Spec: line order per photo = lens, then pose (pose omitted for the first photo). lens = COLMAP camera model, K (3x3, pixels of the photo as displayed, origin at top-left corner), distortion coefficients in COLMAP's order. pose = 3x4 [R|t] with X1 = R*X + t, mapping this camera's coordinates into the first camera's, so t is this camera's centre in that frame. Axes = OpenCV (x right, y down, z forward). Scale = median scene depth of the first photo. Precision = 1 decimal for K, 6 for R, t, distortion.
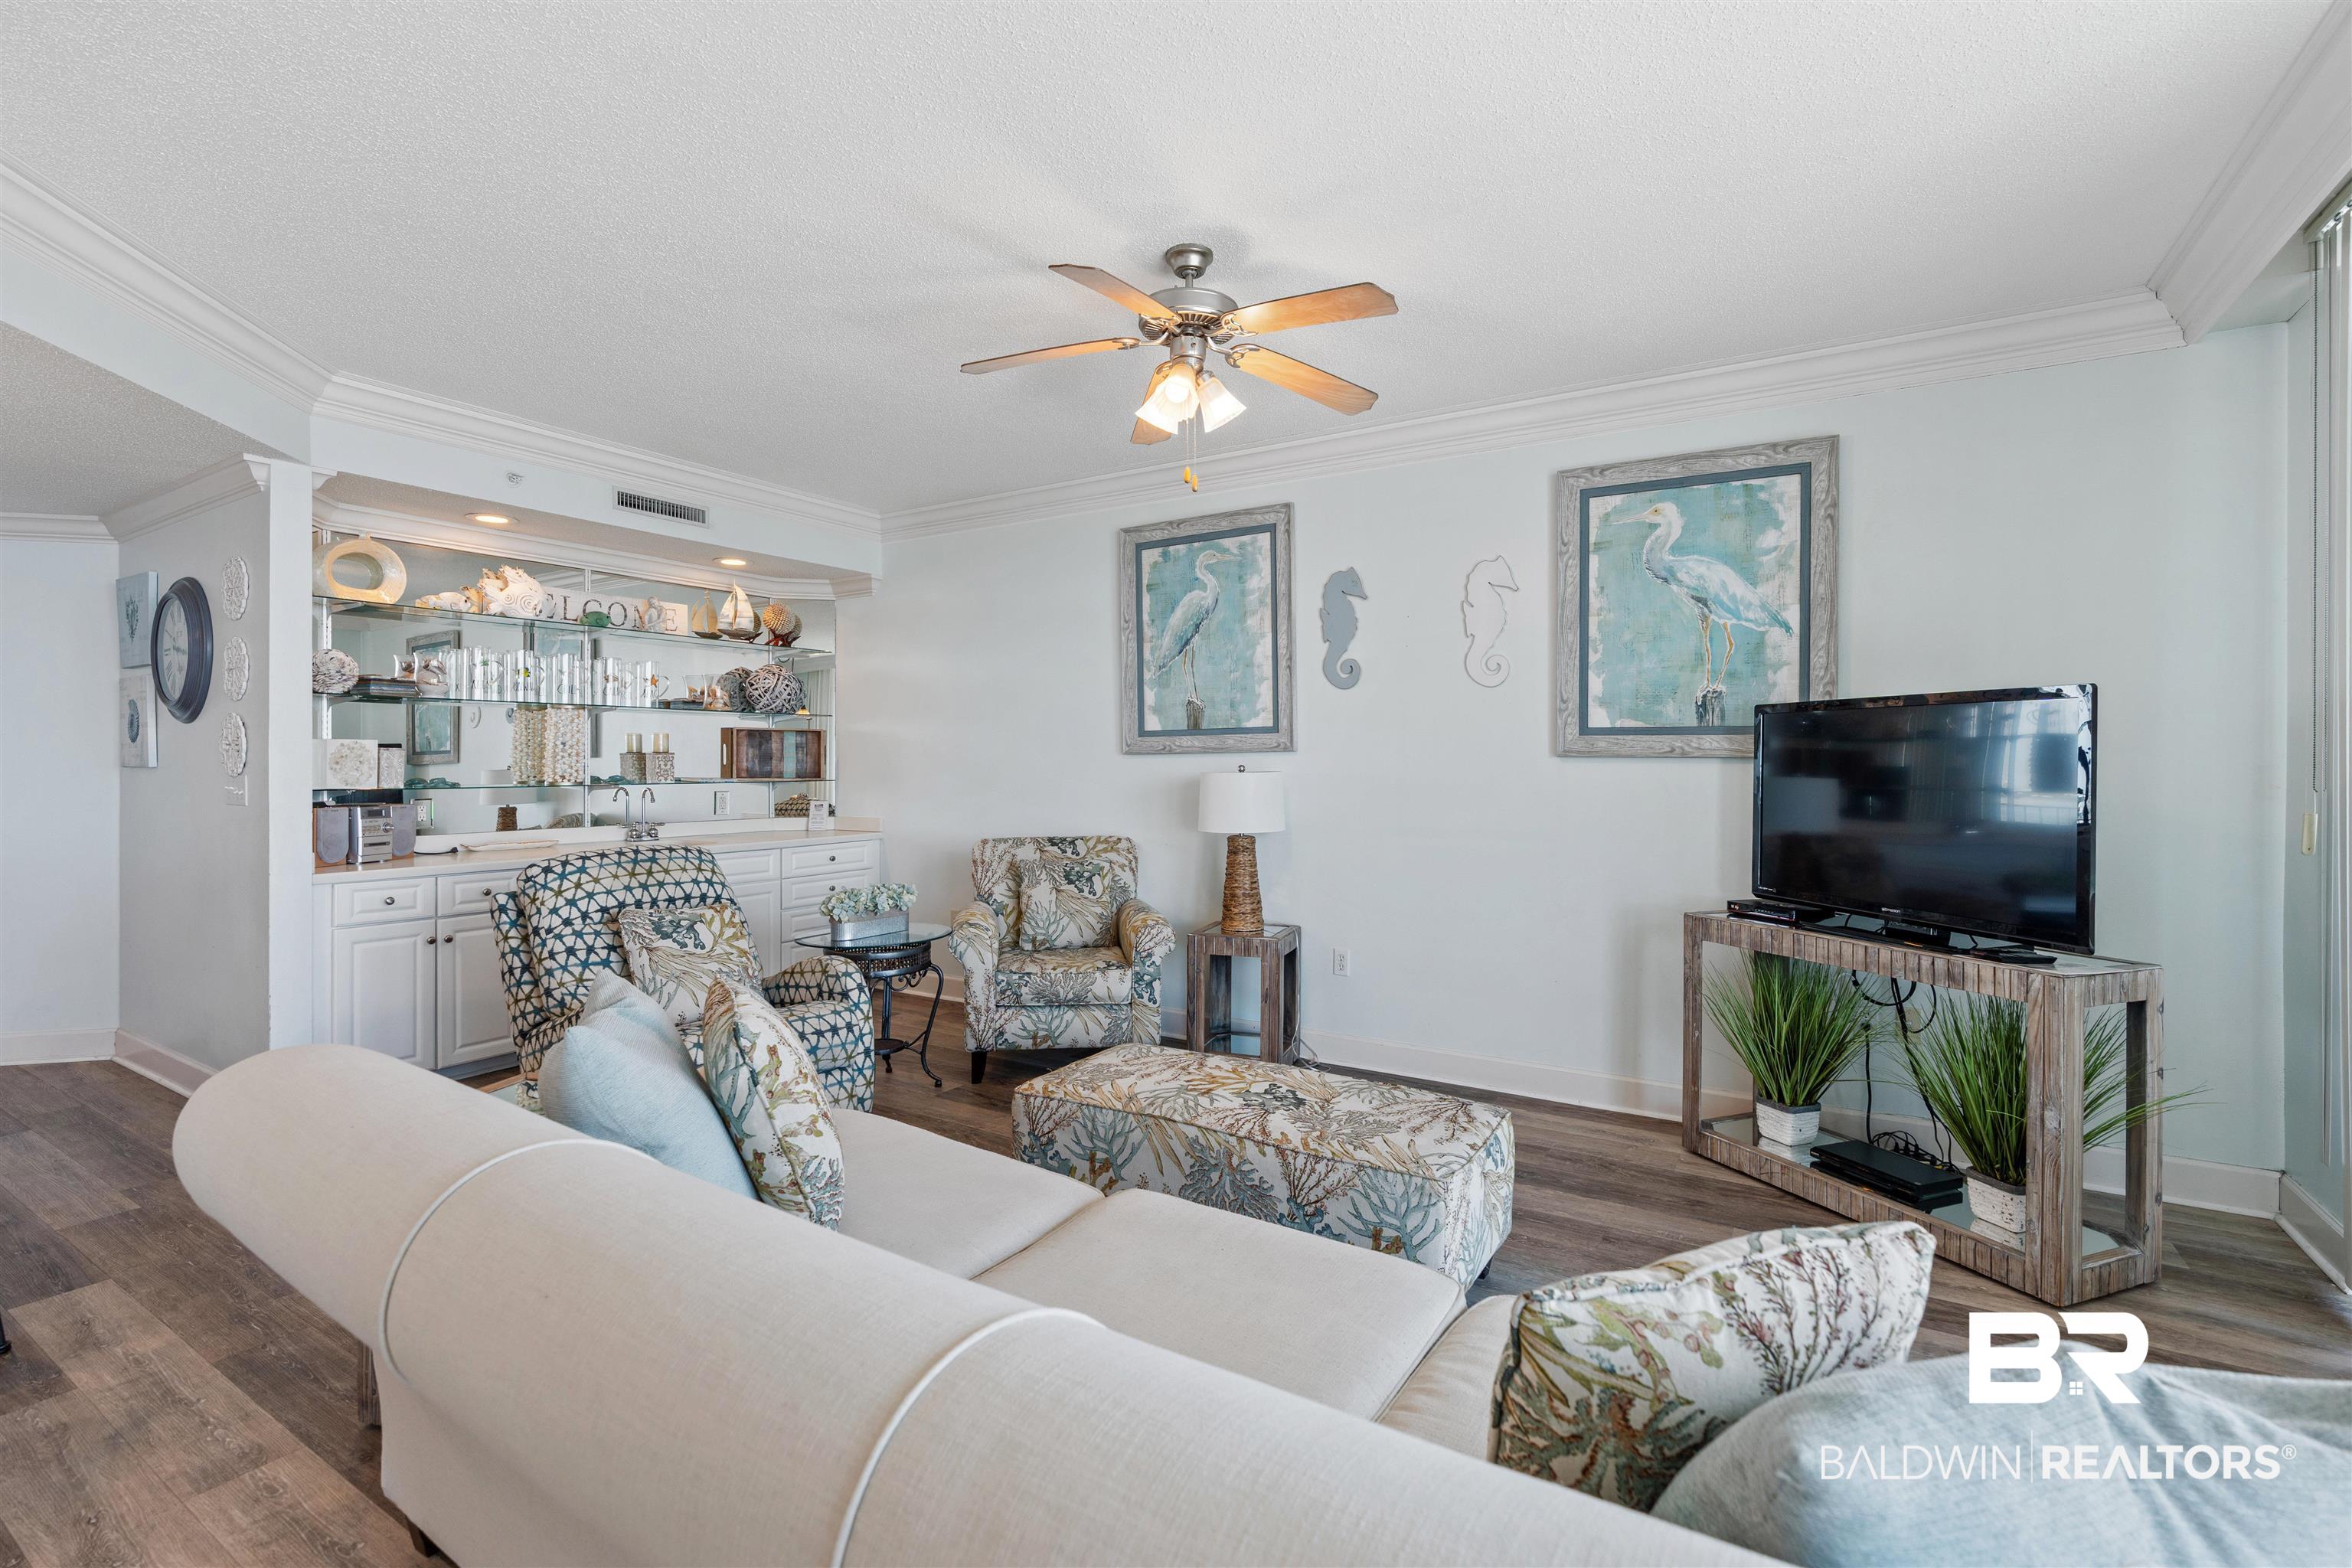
lens RADIAL K [[1055.6, 0, 1179.2], [0, 1055.6, 769.1], [0, 0, 1]] dist [-0.011516, 0.005741]
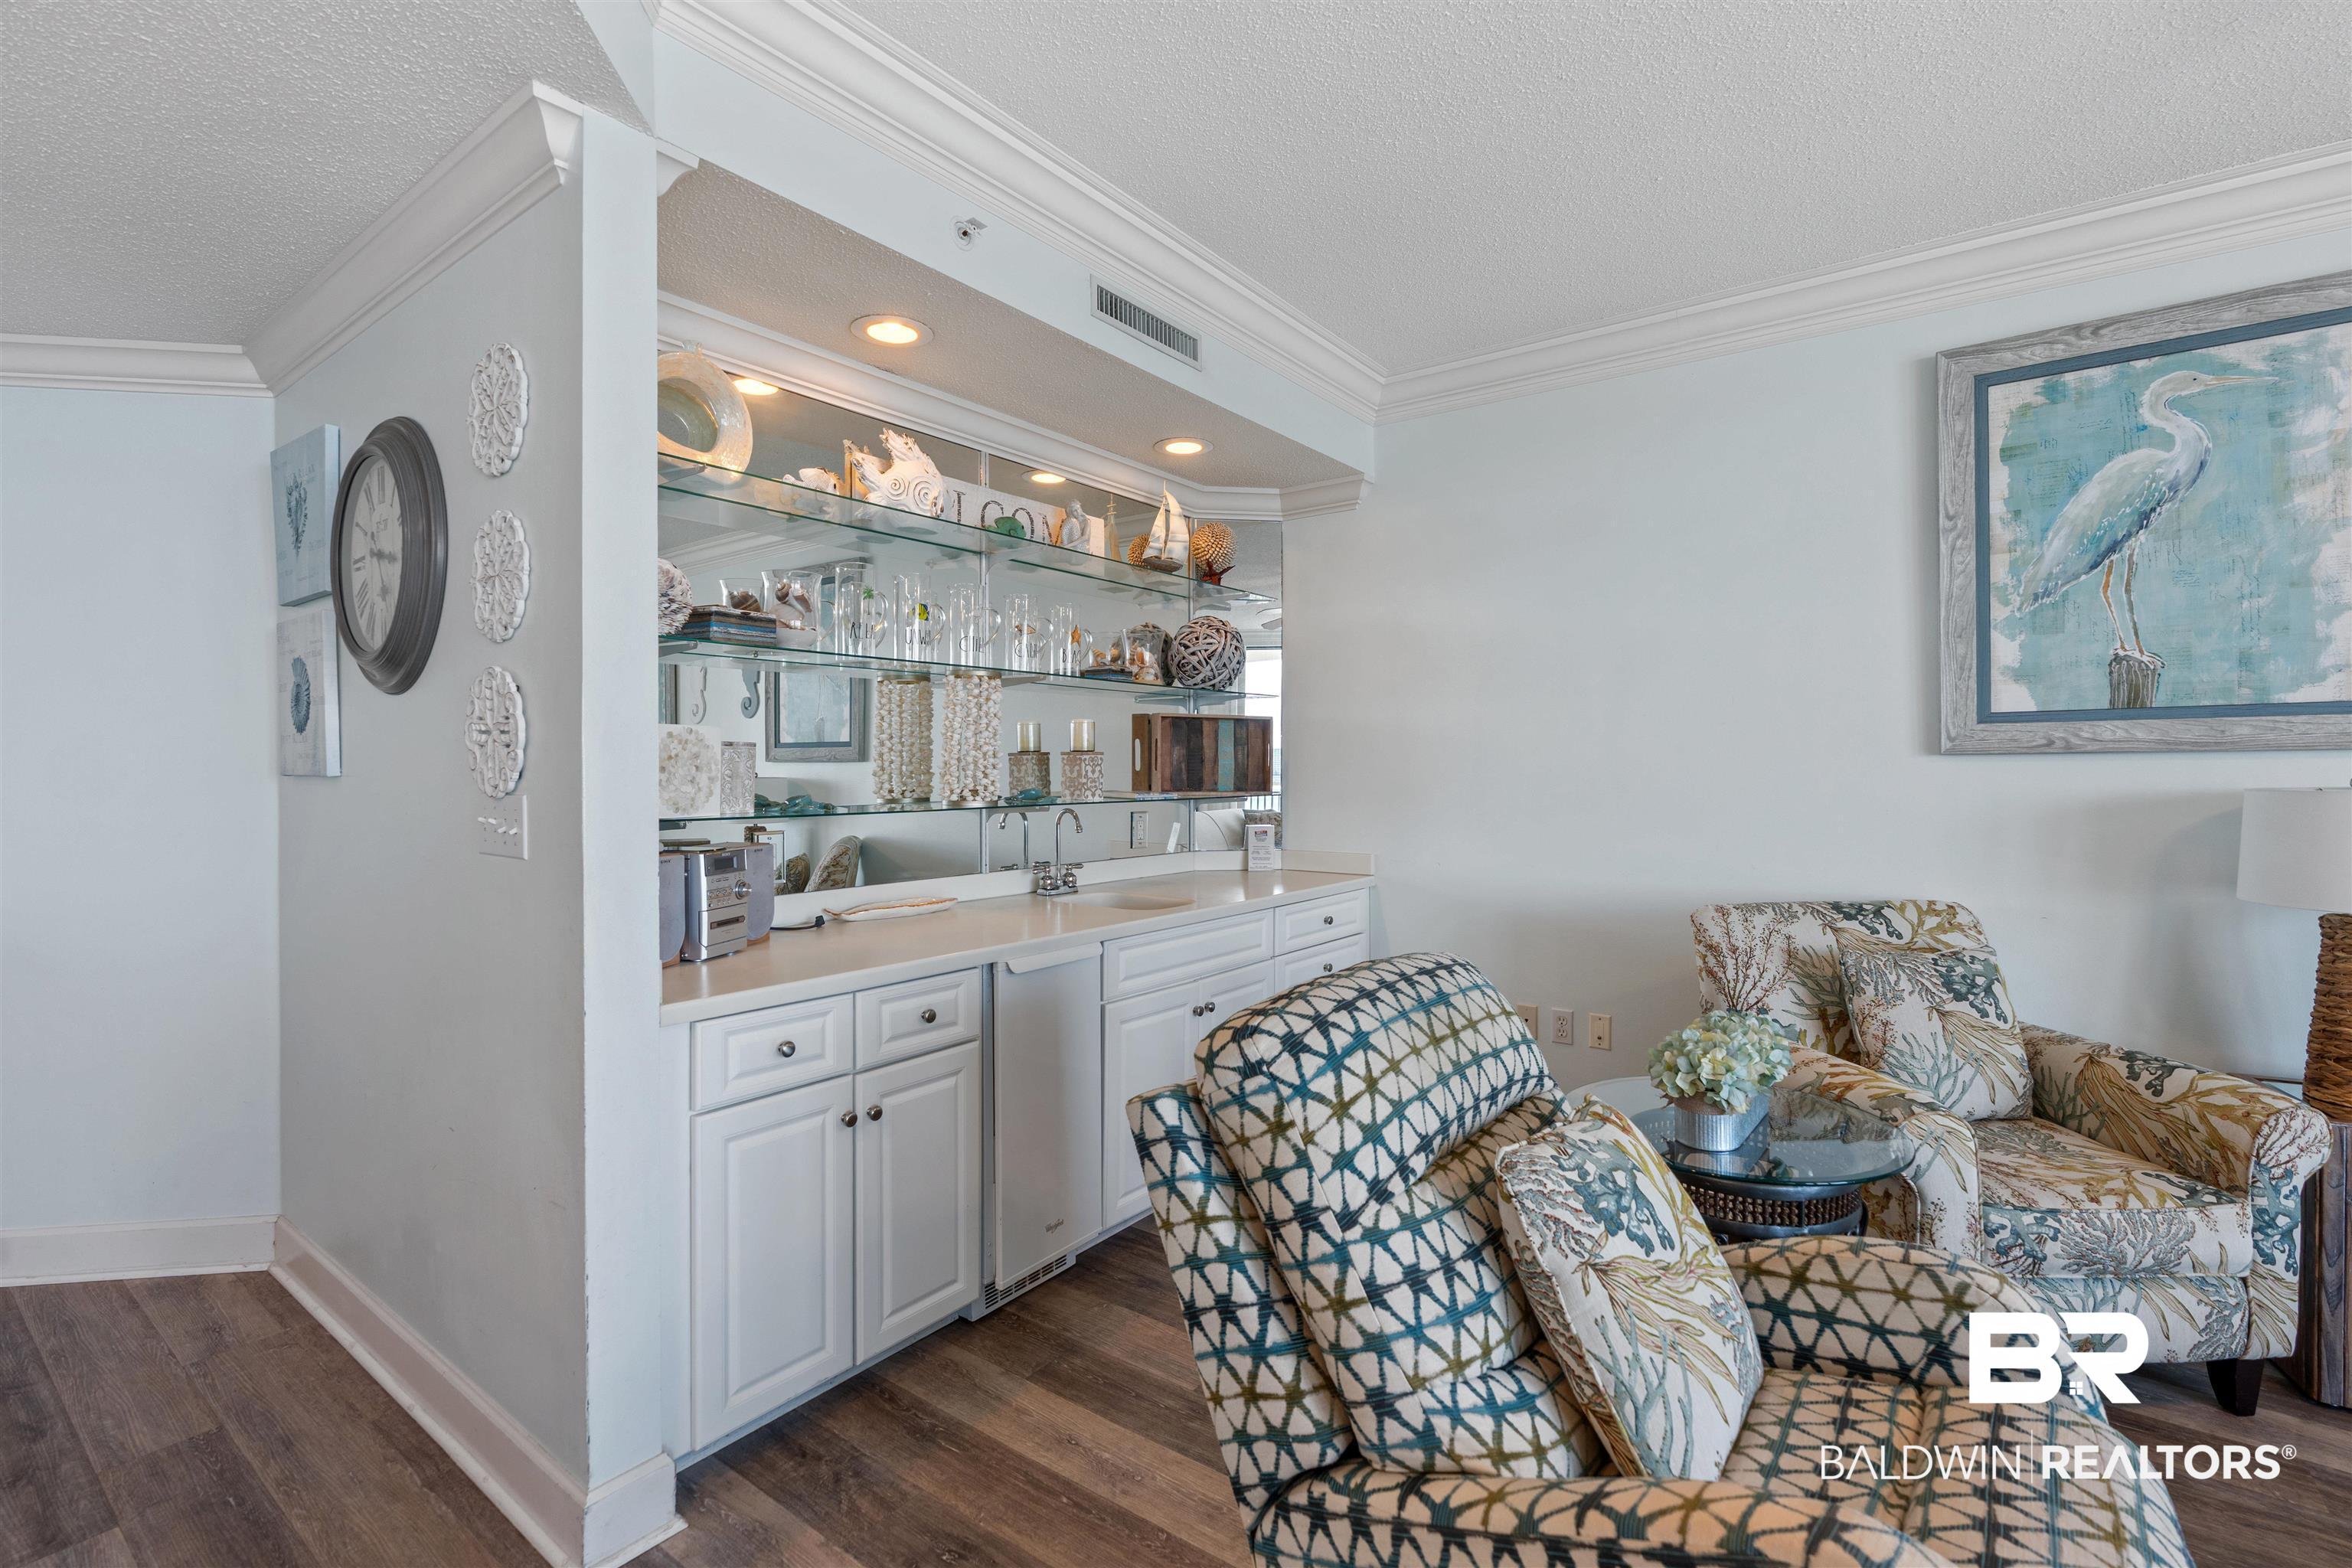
lens RADIAL K [[1065.1, 0, 1177.1], [0, 1065.1, 778.5], [0, 0, 1]] dist [-0.003441, 0.000268]
pose [[0.996562, 0.001865, -0.082825, -0.460787], [-0.001318, 0.999977, 0.006655, -0.004872], [0.082836, -0.006523, 0.996542, 0.451107]]
